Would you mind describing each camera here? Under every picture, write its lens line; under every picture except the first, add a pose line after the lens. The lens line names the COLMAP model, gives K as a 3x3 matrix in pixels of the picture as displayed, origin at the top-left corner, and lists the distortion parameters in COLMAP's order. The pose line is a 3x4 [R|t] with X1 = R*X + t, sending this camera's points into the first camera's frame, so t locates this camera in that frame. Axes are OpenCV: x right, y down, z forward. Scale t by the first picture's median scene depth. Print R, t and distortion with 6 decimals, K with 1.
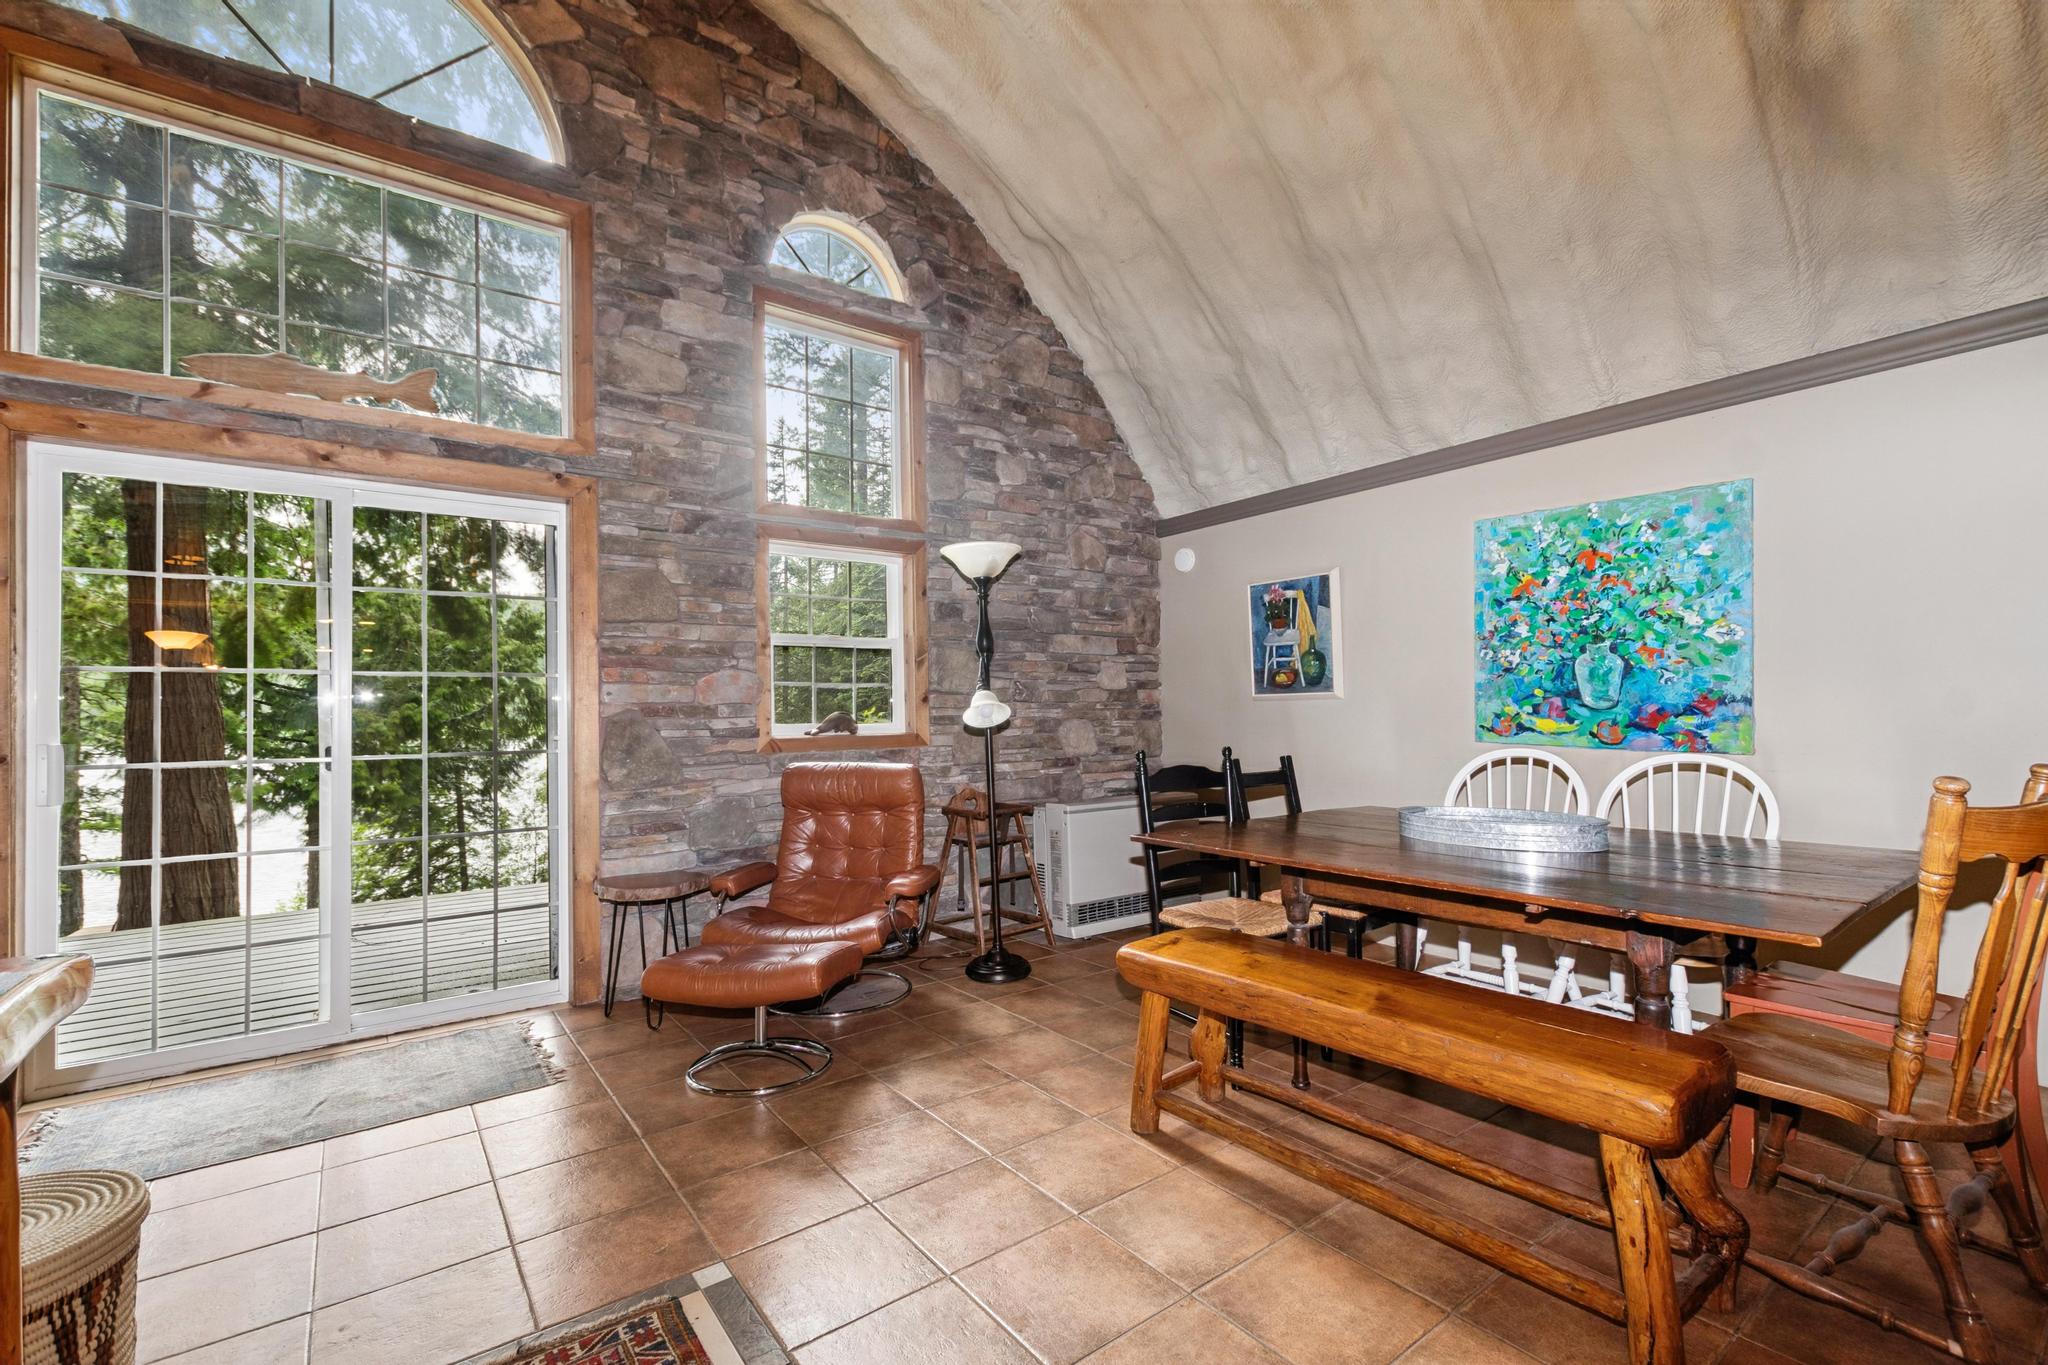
lens RADIAL K [[882.5, 0, 1023.7], [0, 882.5, 694.2], [0, 0, 1]] dist [0.009444, -0.000222]
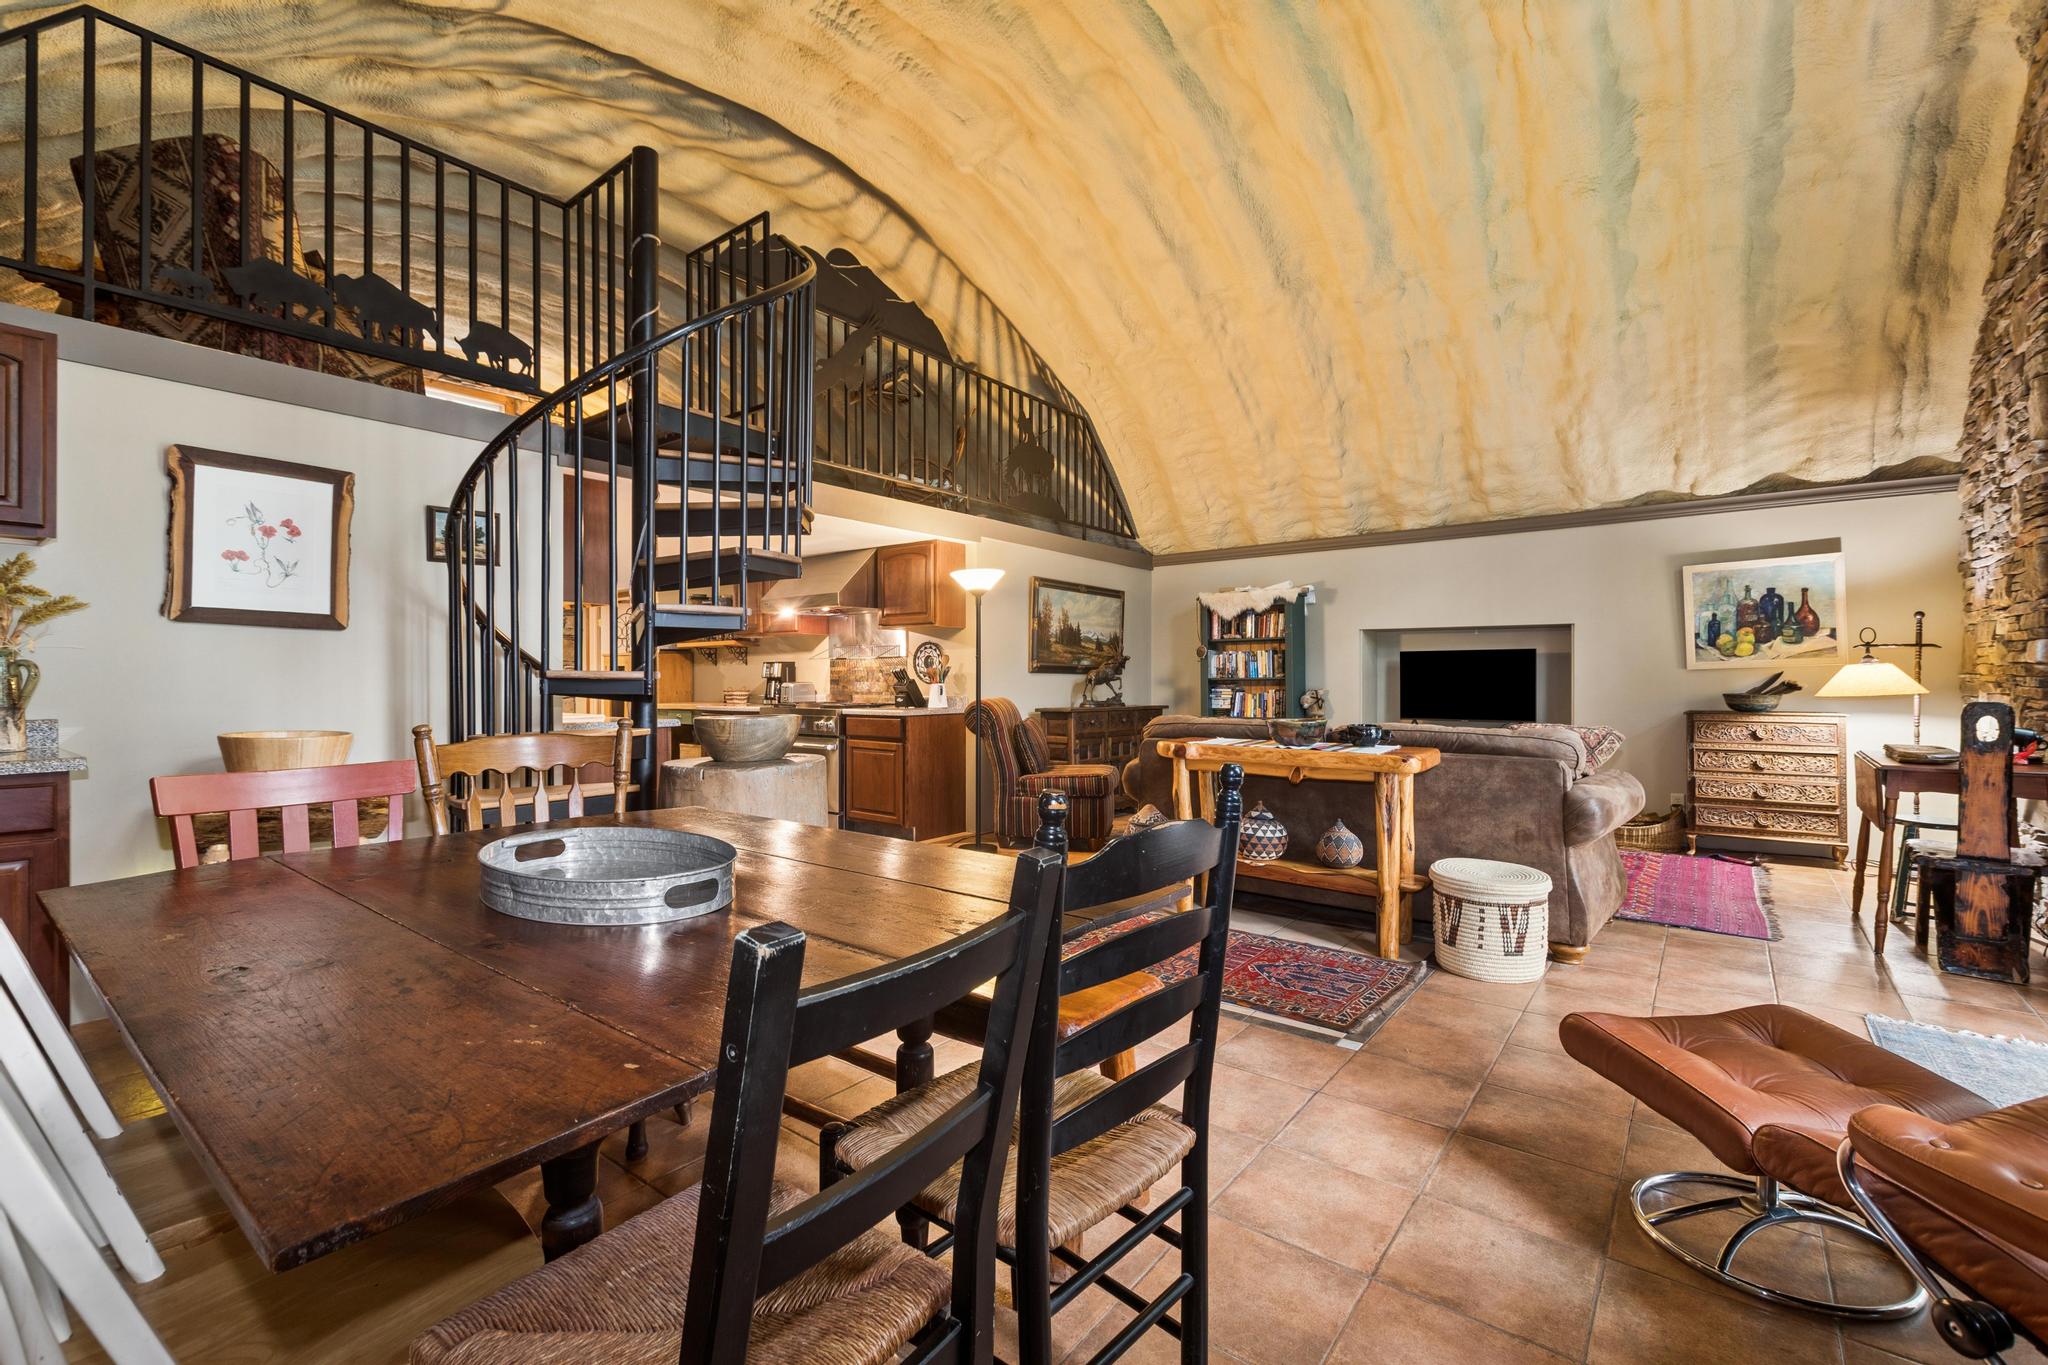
lens RADIAL K [[884.7, 0, 1023.9], [0, 884.7, 675.9], [0, 0, 1]] dist [0.014278, -0.006890]
pose [[-0.965581, 0.015501, -0.259640, 0.295506], [0.020545, 0.999649, -0.016724, 0.020528], [0.259290, -0.021483, -0.965561, 1.211264]]
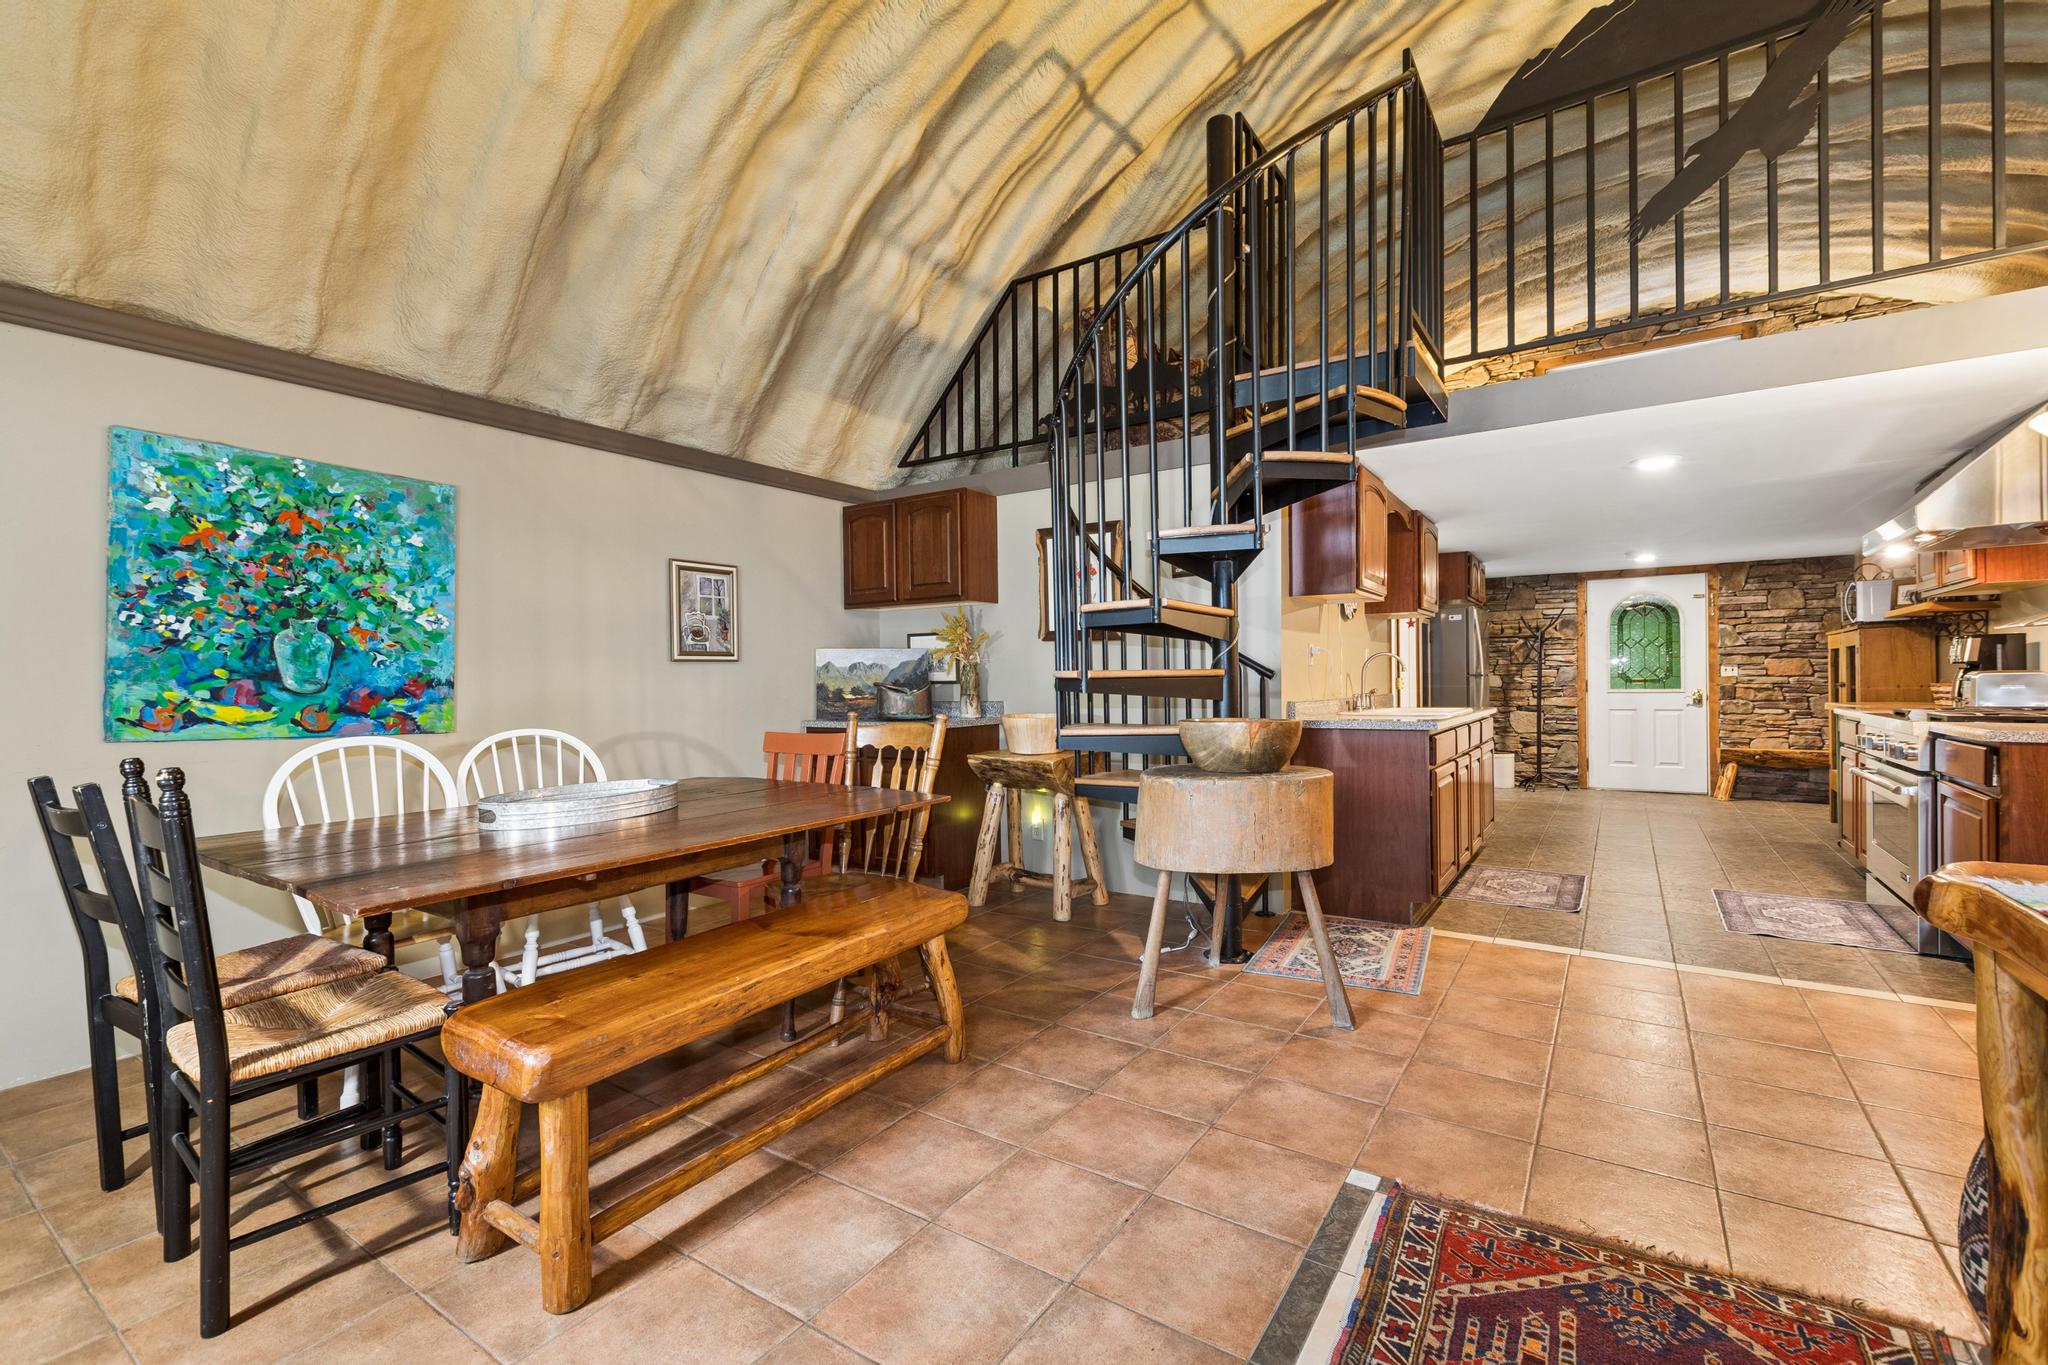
lens RADIAL K [[882.3, 0, 1024.1], [0, 882.3, 687.4], [0, 0, 1]] dist [0.013345, -0.006483]
pose [[-0.324591, 0.008475, 0.945817, -0.428858], [0.001061, 0.999962, -0.008596, 0.019744], [-0.945854, -0.001786, -0.324588, 0.614326]]
